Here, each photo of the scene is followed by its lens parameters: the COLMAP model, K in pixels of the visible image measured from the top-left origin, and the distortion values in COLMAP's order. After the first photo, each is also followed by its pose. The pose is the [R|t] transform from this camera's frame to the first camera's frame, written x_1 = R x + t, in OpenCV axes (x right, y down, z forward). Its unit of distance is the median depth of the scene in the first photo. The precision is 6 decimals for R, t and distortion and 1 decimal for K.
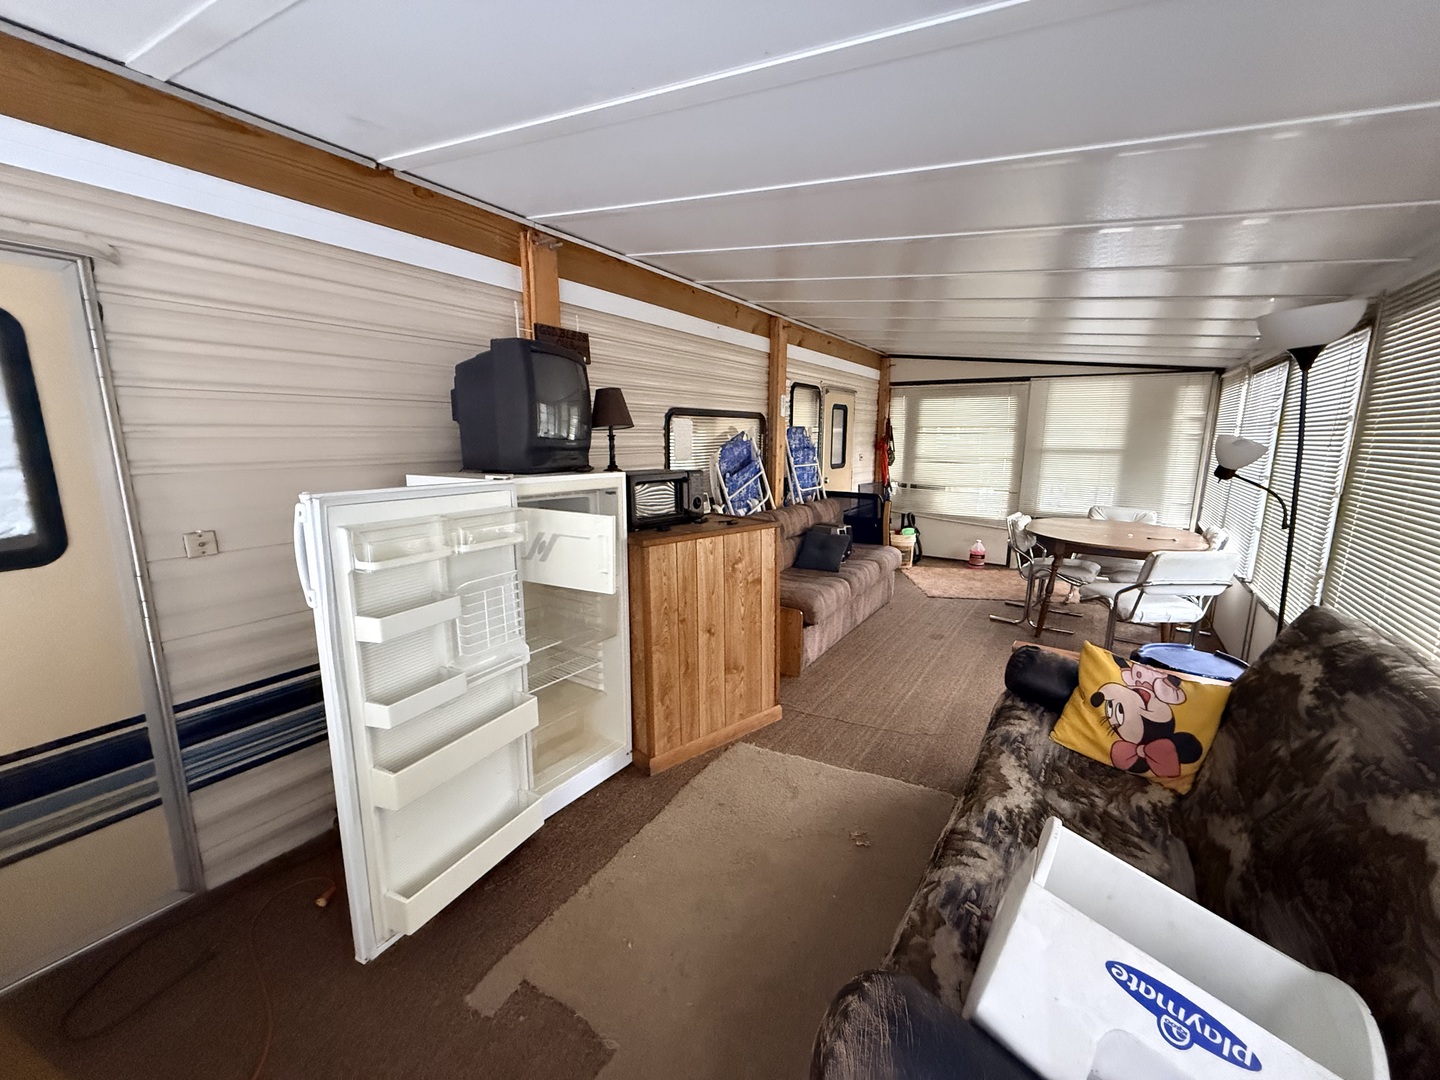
lens RADIAL K [[569.8, 0, 719.4], [0, 569.8, 538.4], [0, 0, 1]] dist [-0.000361, 0.000098]
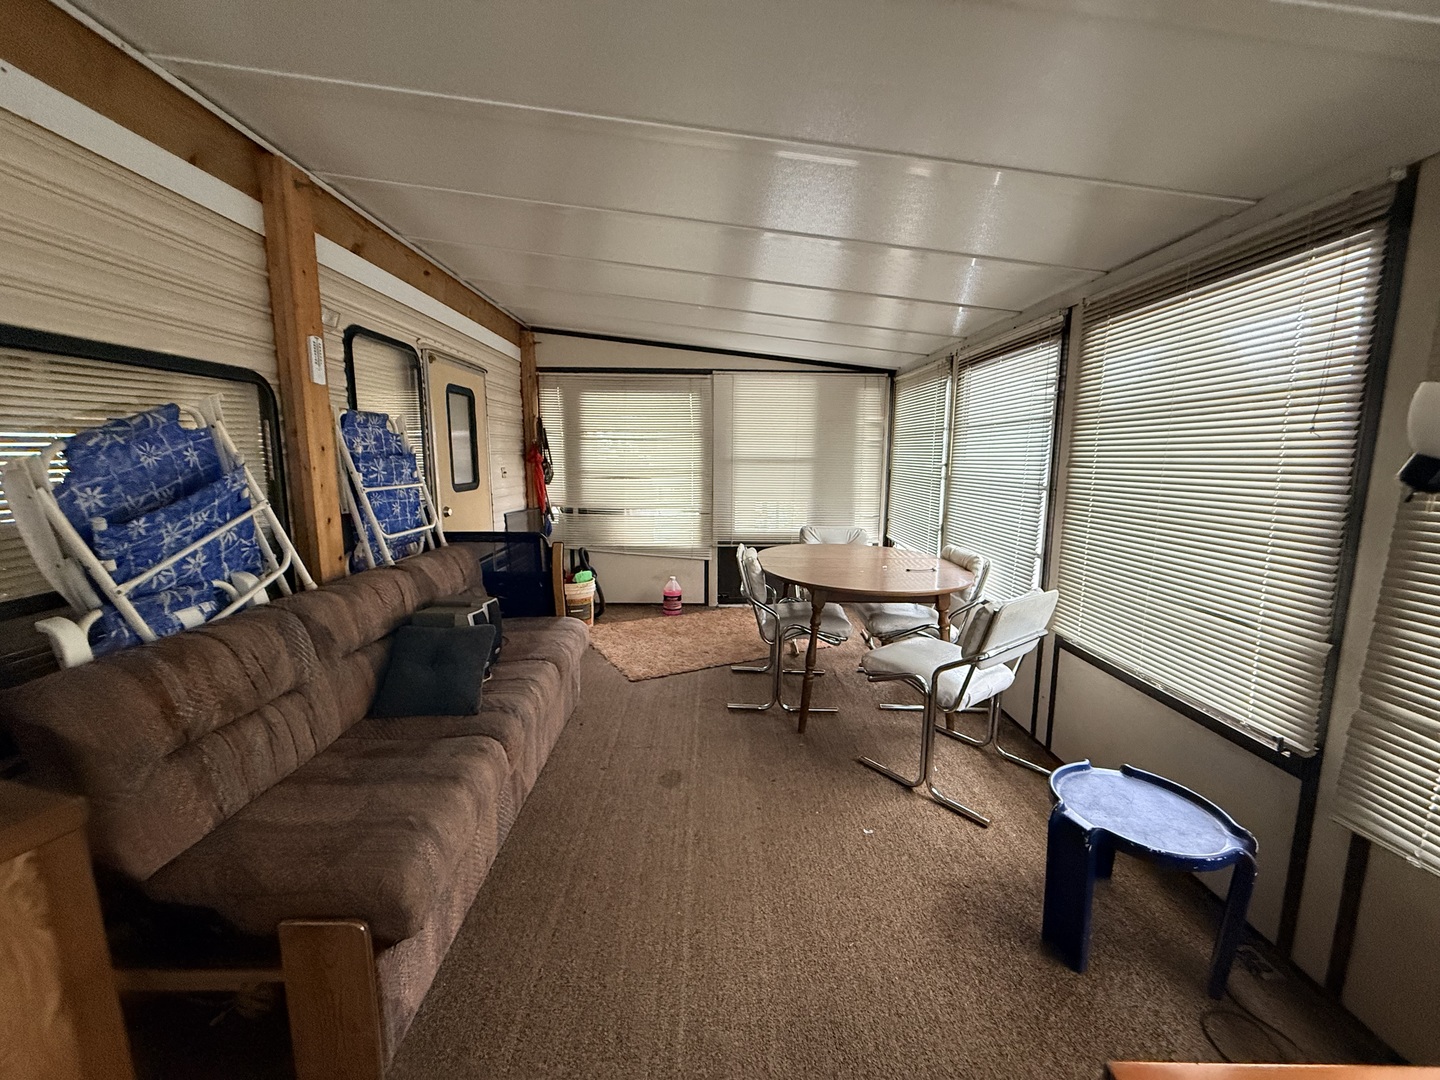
lens RADIAL K [[569.8, 0, 718.2], [0, 569.8, 541.0], [0, 0, 1]] dist [-0.000361, 0.000098]
pose [[0.826637, -0.083440, 0.556515, 0.099031], [0.099141, 0.995072, 0.001933, -0.049960], [-0.553934, 0.053575, 0.830835, 0.394941]]
